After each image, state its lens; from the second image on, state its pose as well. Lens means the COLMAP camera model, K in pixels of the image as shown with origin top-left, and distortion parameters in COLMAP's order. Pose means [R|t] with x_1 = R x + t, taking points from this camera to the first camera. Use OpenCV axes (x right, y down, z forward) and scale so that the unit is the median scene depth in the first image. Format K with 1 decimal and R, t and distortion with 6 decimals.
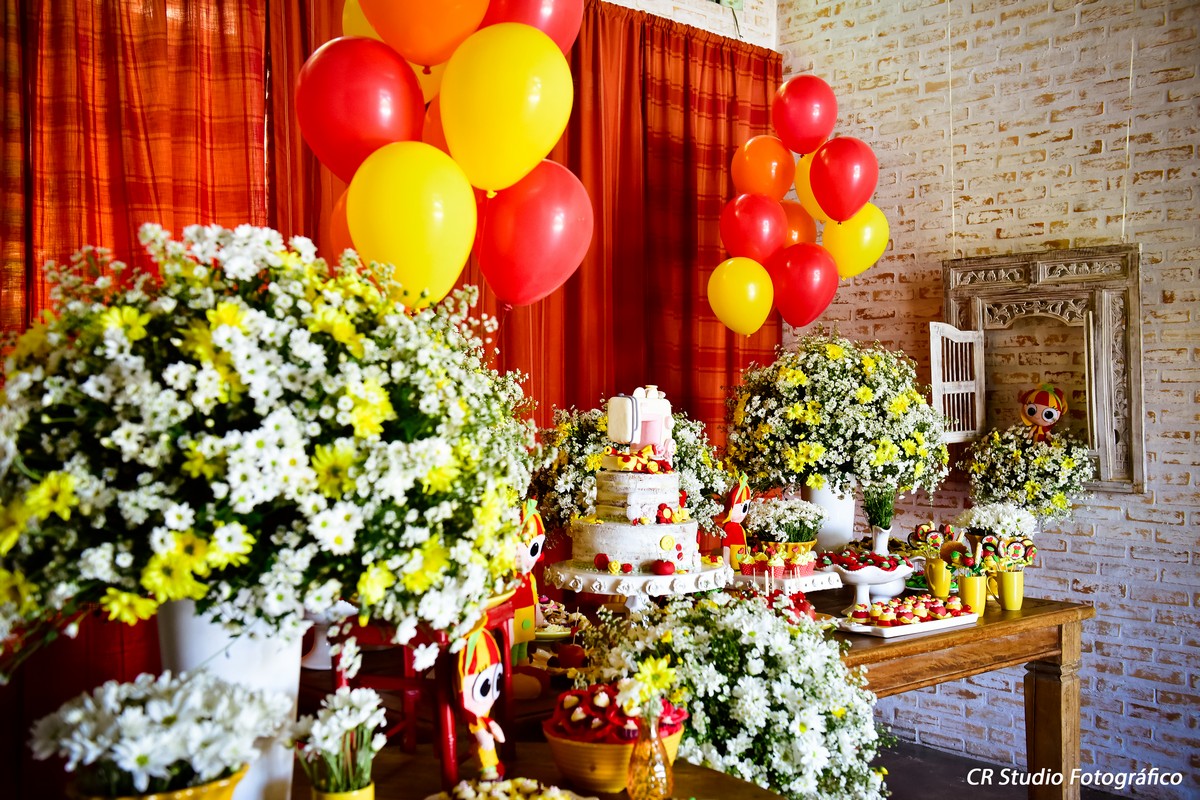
lens RADIAL K [[1305.8, 0, 600.0], [0, 1305.8, 400.0], [0, 0, 1]] dist [0.027720, 0.024420]
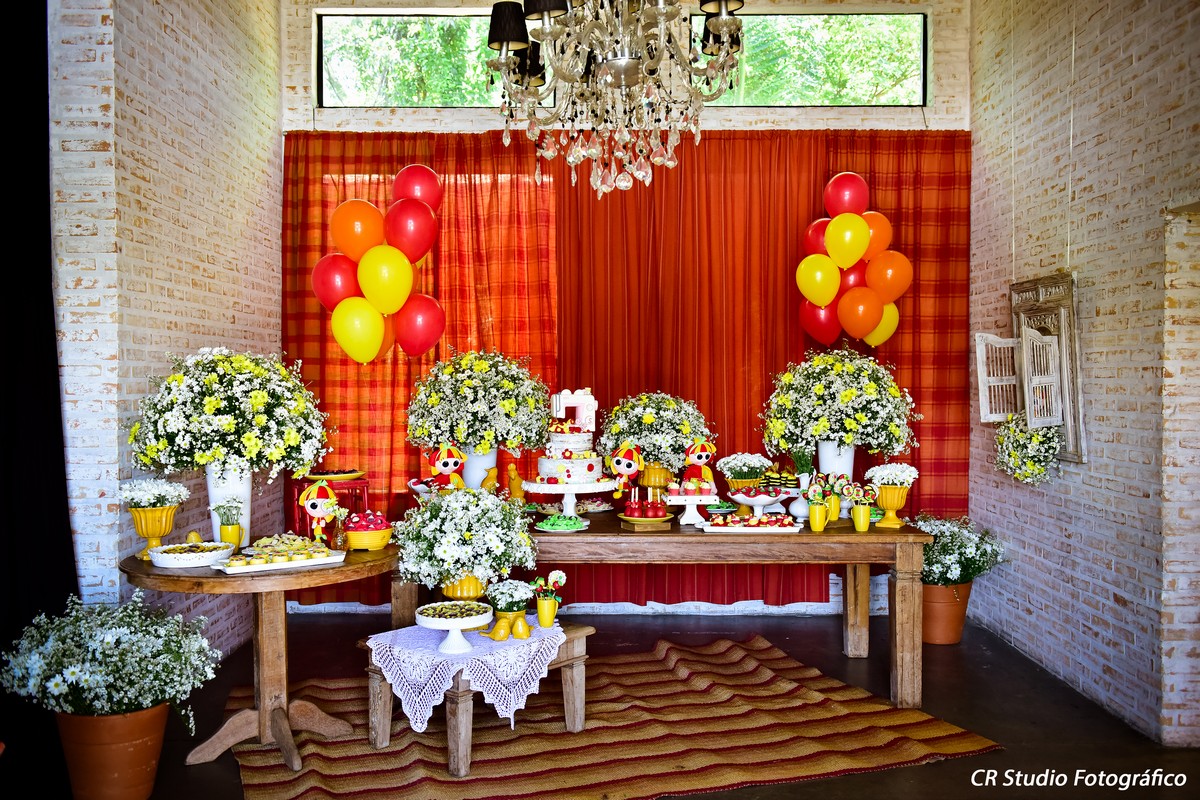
lens RADIAL K [[1109.4, 0, 600.0], [0, 1109.4, 400.0], [0, 0, 1]] dist [0.007843, -0.002543]
pose [[0.740992, 0.004934, -0.671495, 0.760837], [0.010100, 0.999778, 0.018491, -0.015743], [0.671437, -0.020483, 0.740778, -0.130677]]
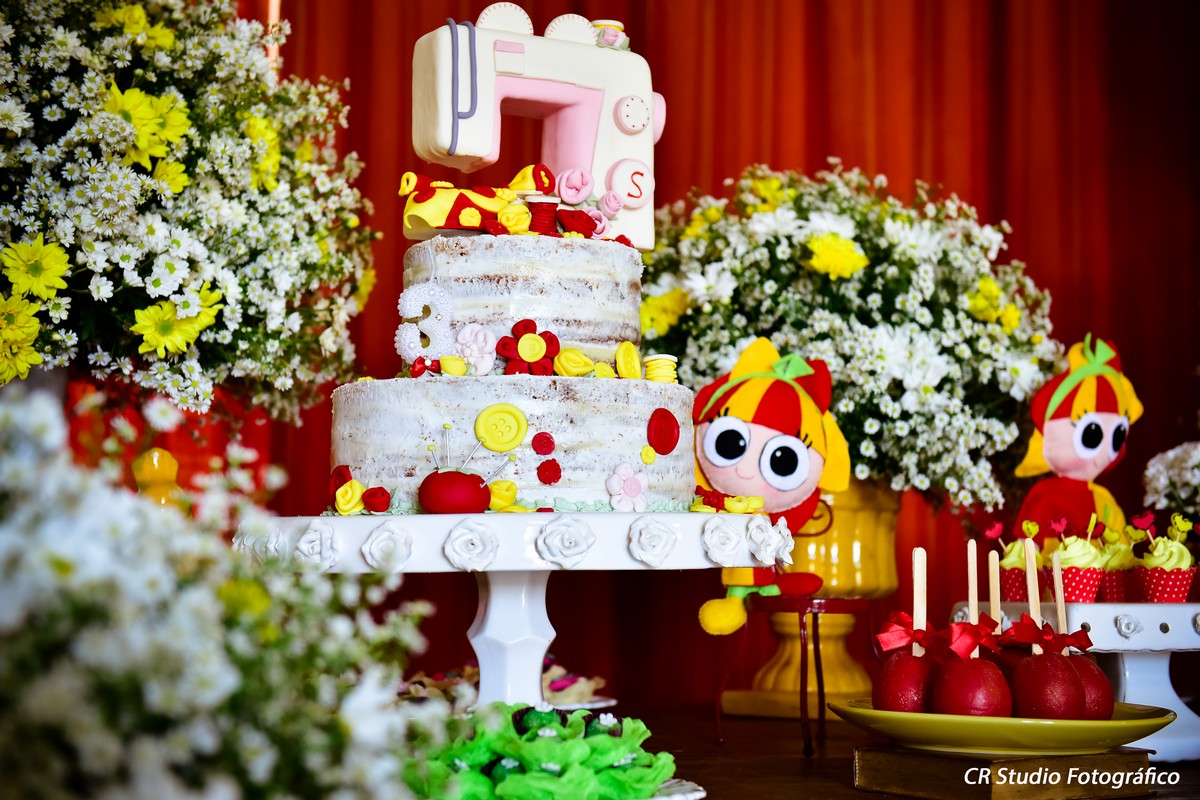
lens RADIAL K [[1887.5, 0, 600.0], [0, 1887.5, 400.0], [0, 0, 1]] dist [0.117696, -0.015985]
pose [[0.871800, -0.040291, -0.488203, 0.189152], [0.002587, 0.996977, -0.077660, 0.086456], [0.489856, 0.066442, 0.869268, 0.369322]]
